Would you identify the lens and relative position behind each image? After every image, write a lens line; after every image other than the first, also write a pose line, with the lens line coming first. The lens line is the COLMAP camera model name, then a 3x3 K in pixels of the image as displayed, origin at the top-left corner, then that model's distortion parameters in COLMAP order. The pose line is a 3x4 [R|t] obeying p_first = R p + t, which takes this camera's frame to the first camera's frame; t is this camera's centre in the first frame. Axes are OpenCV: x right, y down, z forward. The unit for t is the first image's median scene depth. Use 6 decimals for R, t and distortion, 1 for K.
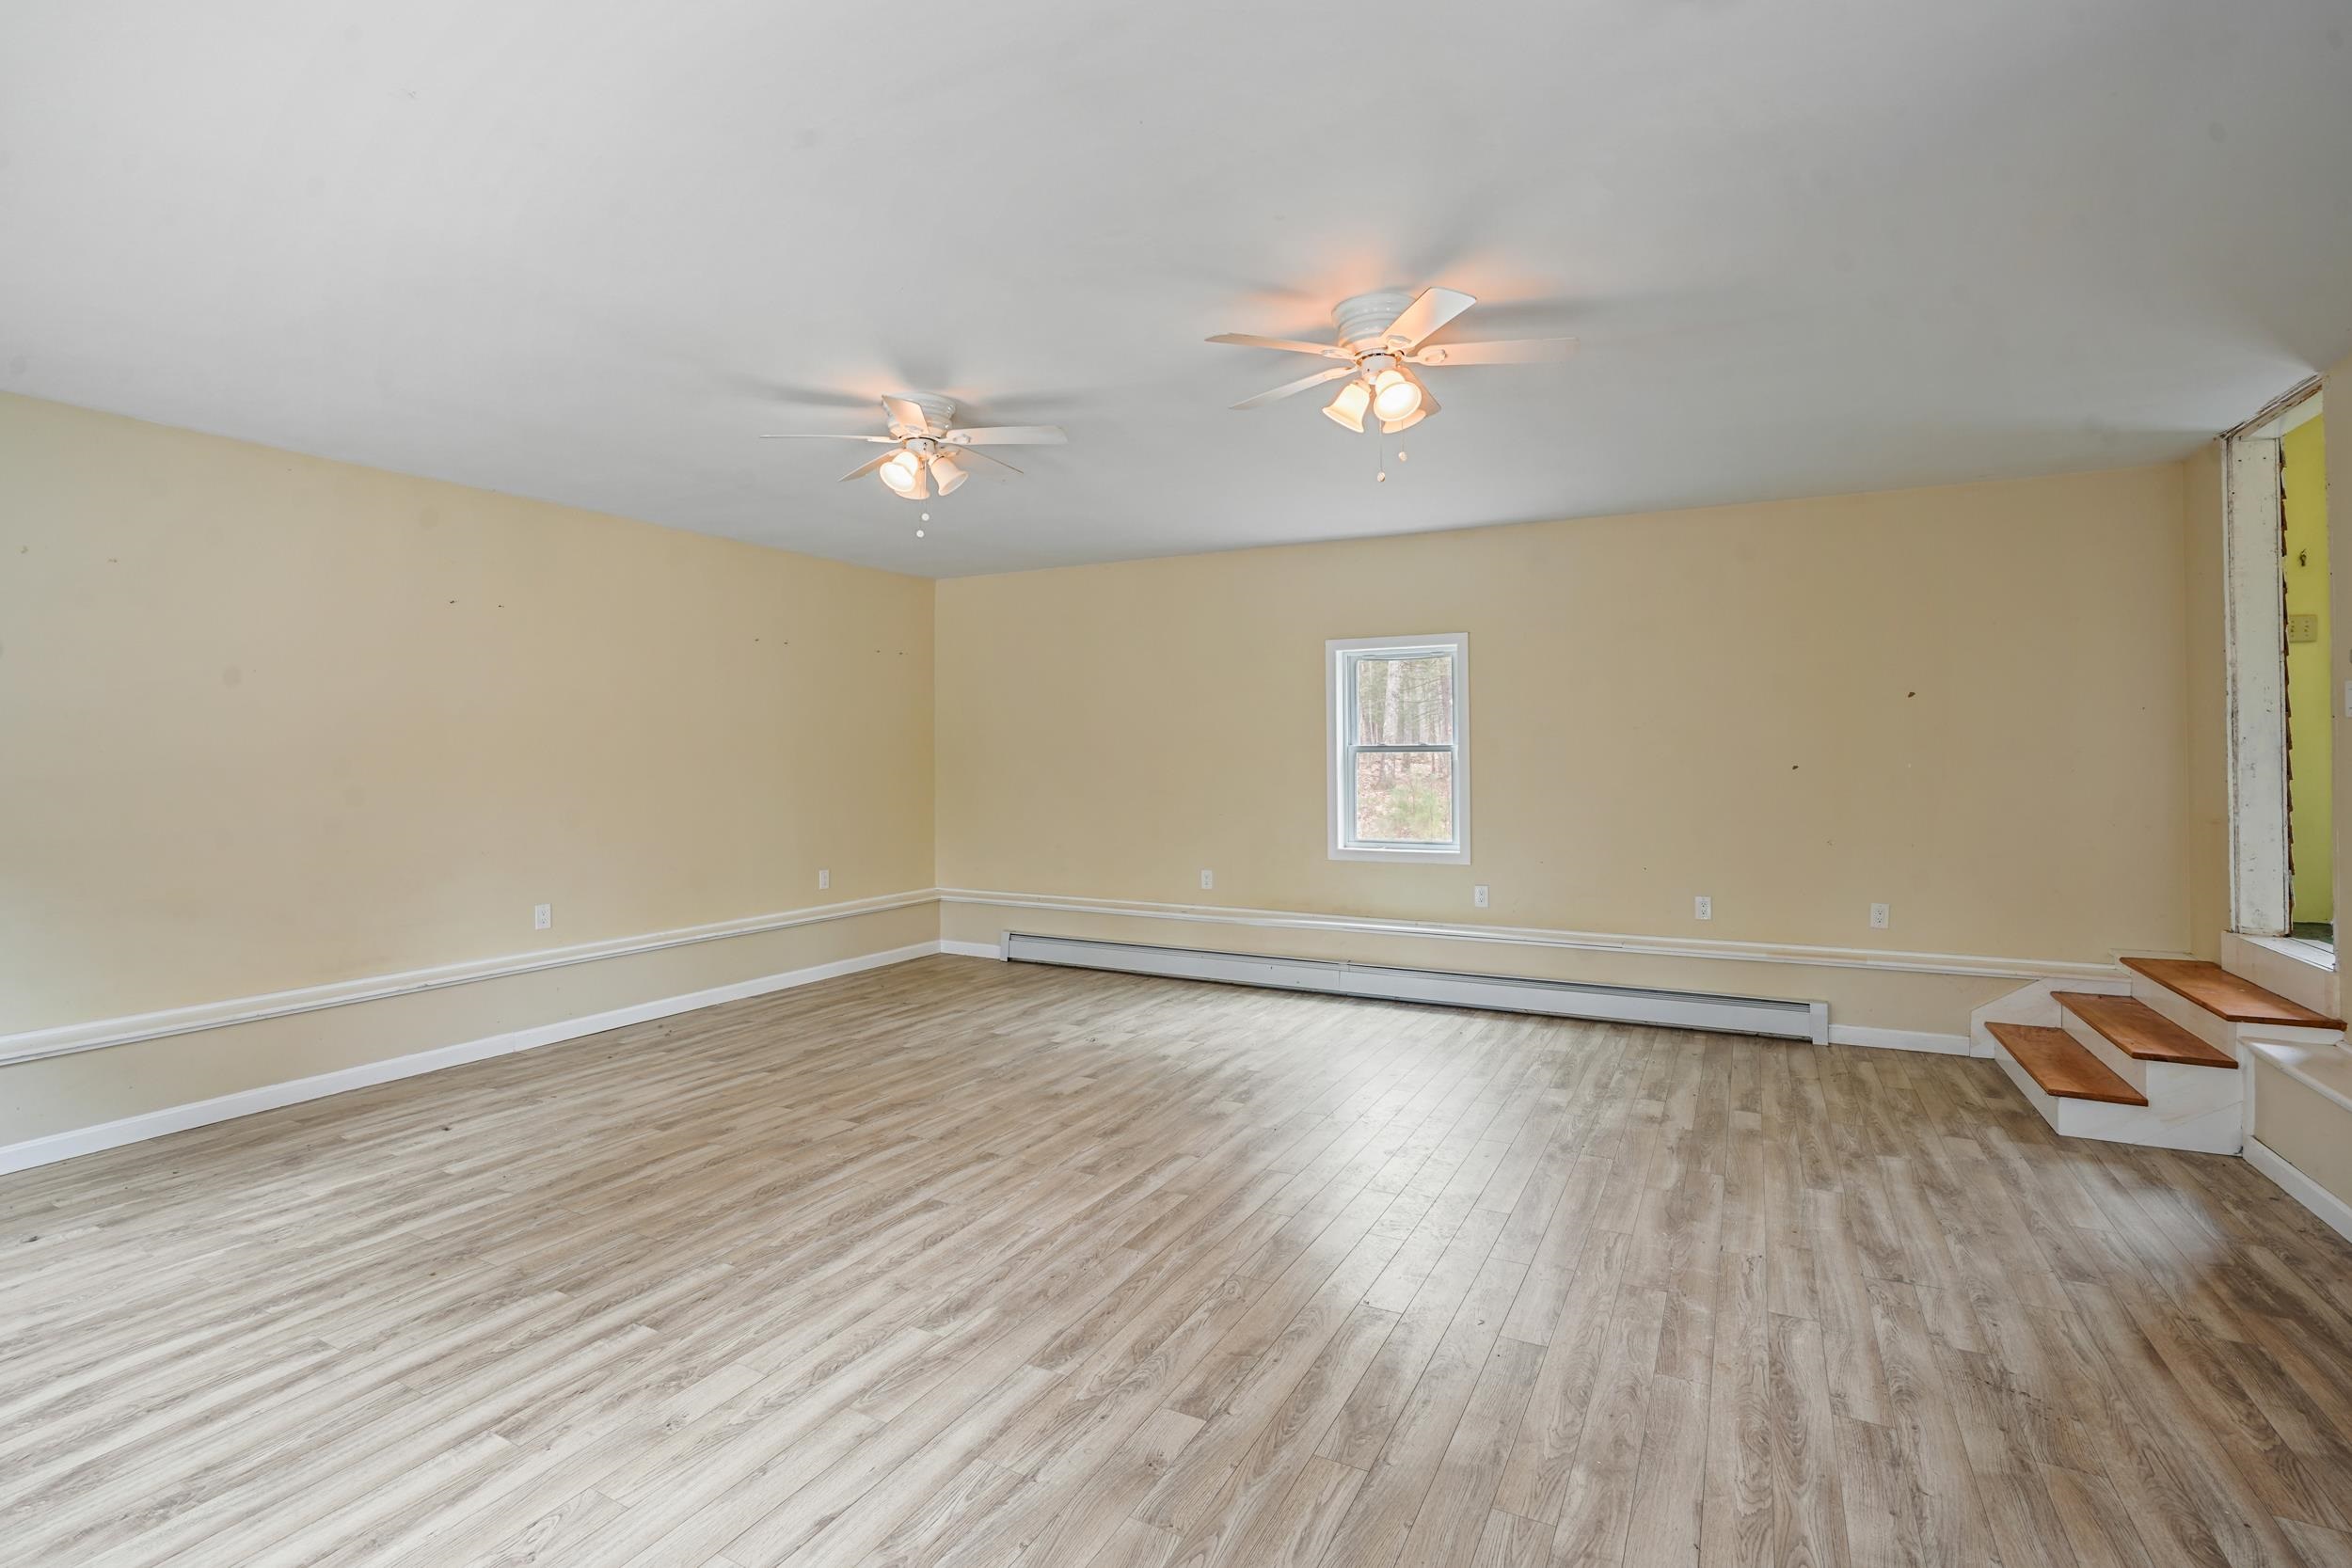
lens RADIAL K [[1113.8, 0, 1171.0], [0, 1113.8, 770.2], [0, 0, 1]] dist [0.002065, 0.001816]
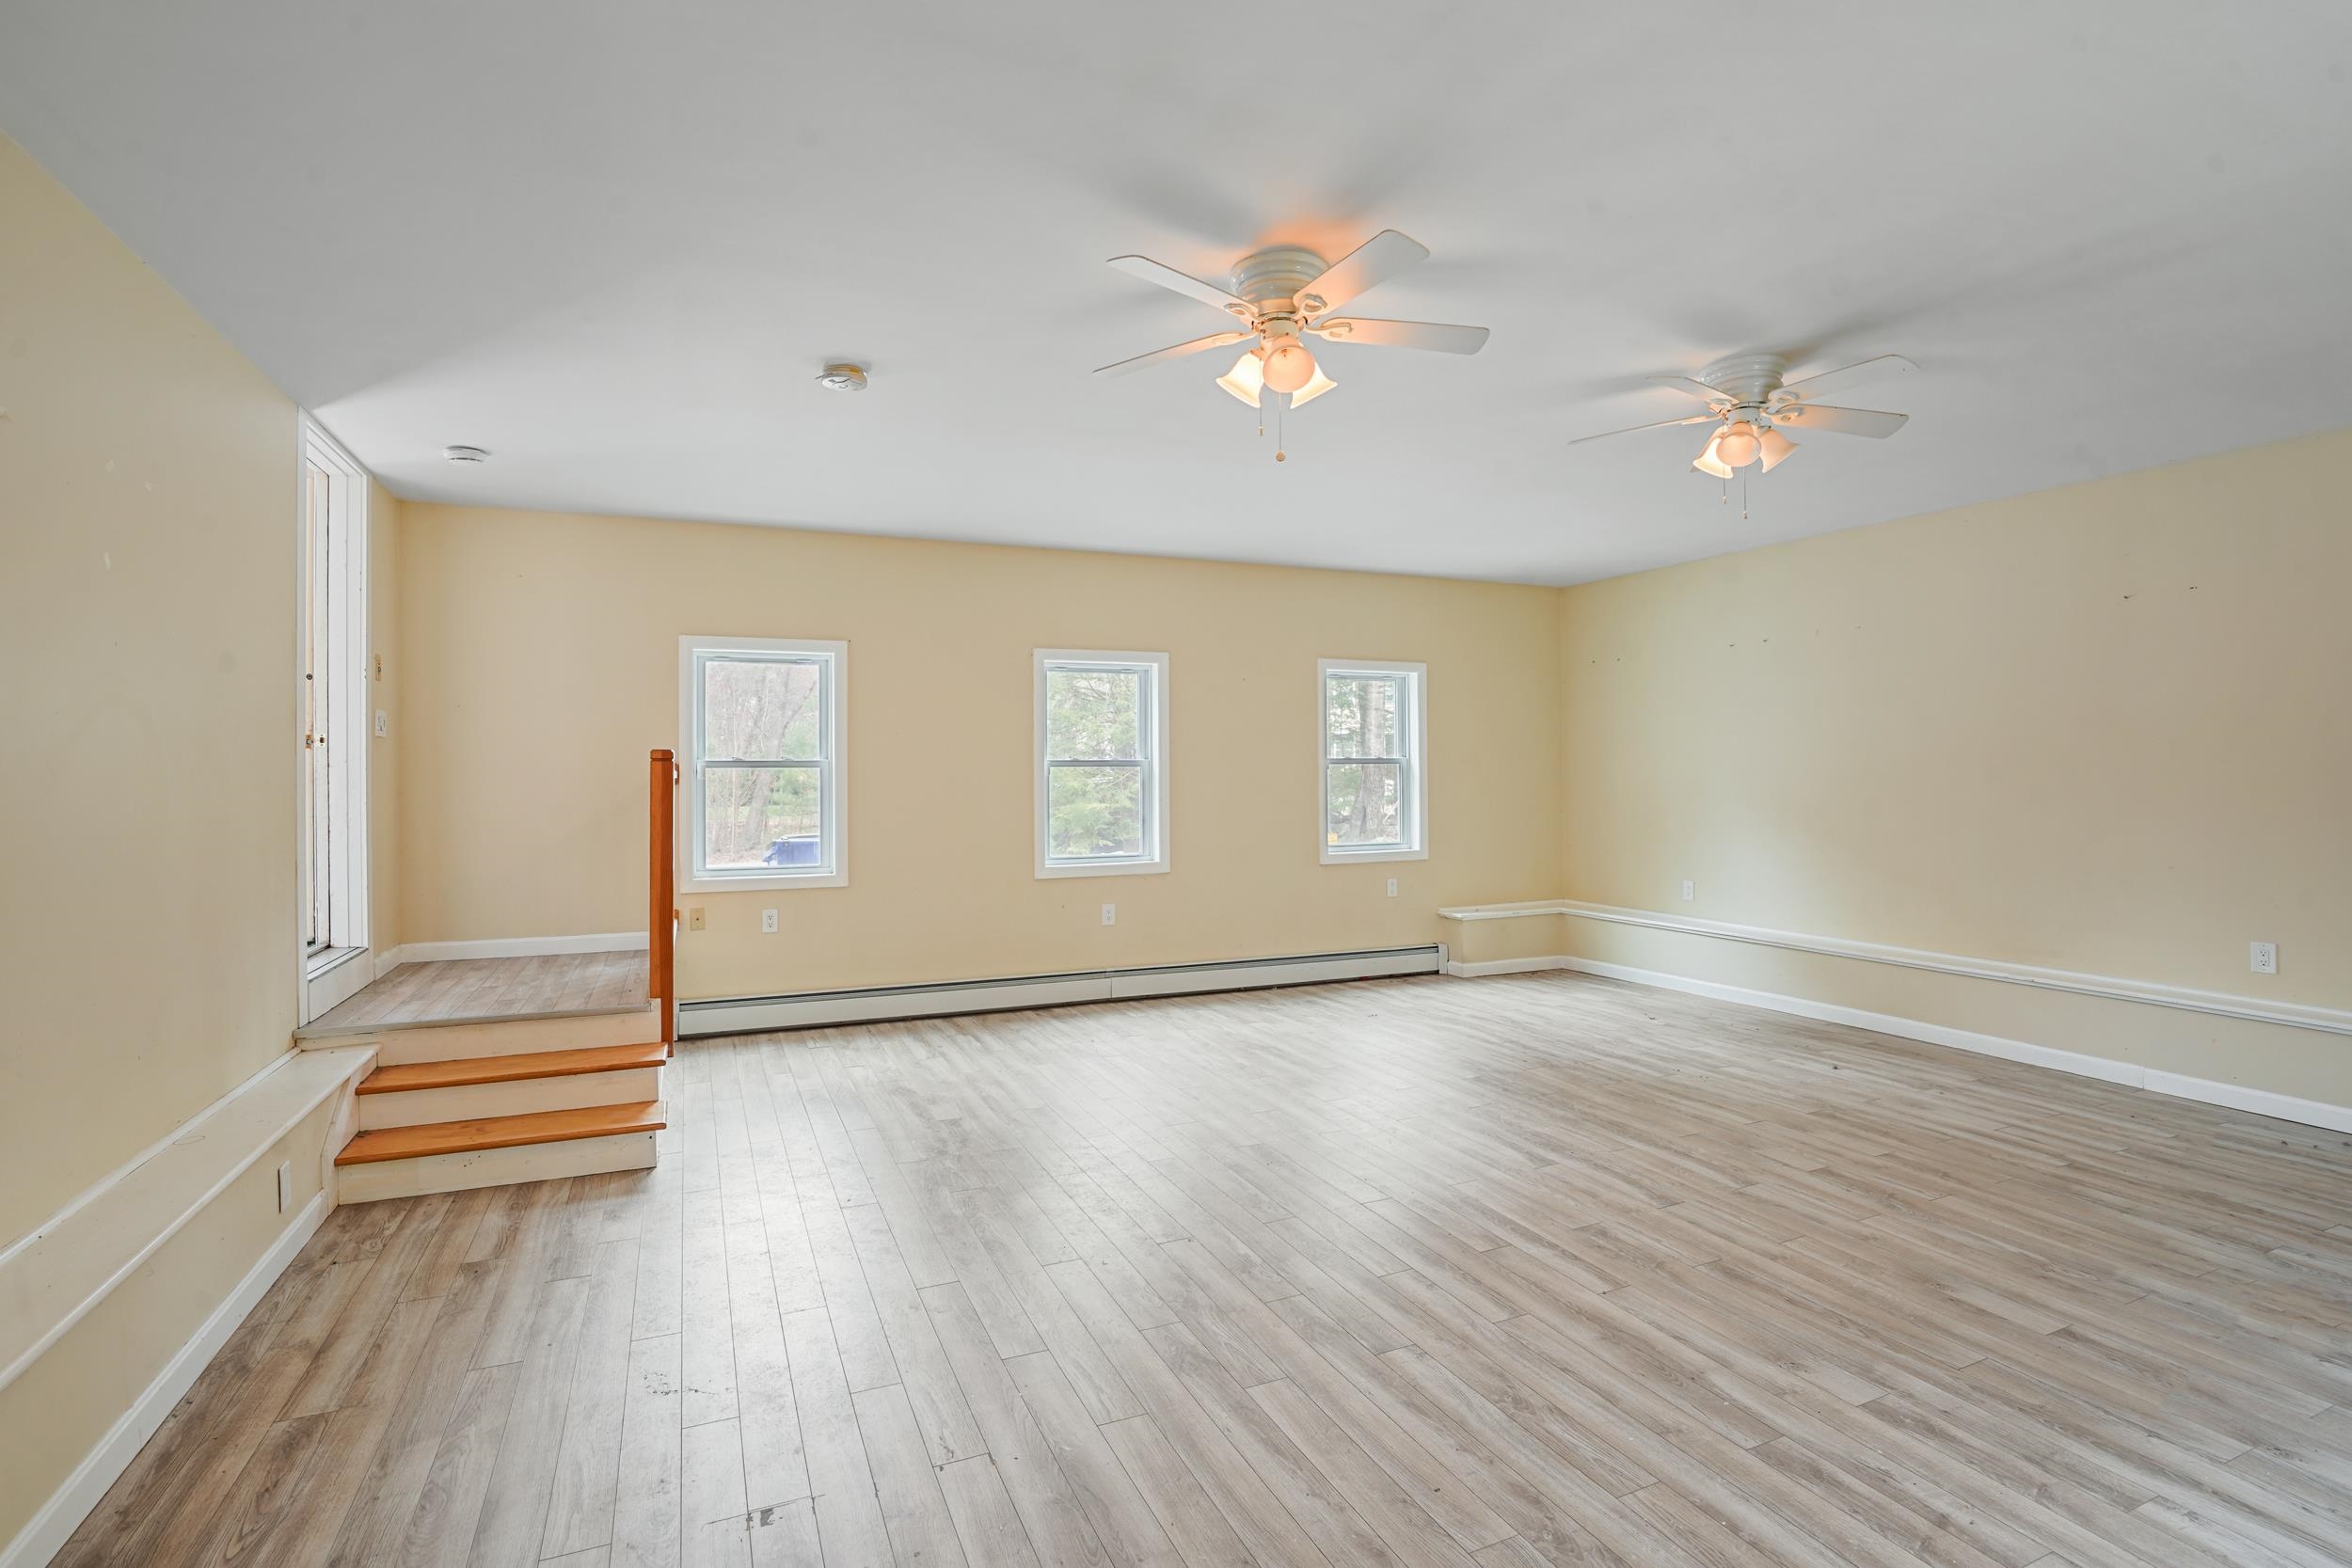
lens RADIAL K [[1113.8, 0, 1171.0], [0, 1113.8, 776.3], [0, 0, 1]] dist [0.002065, 0.001816]
pose [[-0.618890, 0.004797, -0.785463, 0.796361], [-0.003372, 0.999956, 0.008764, -0.005792], [0.785470, 0.008073, -0.618847, 1.240790]]
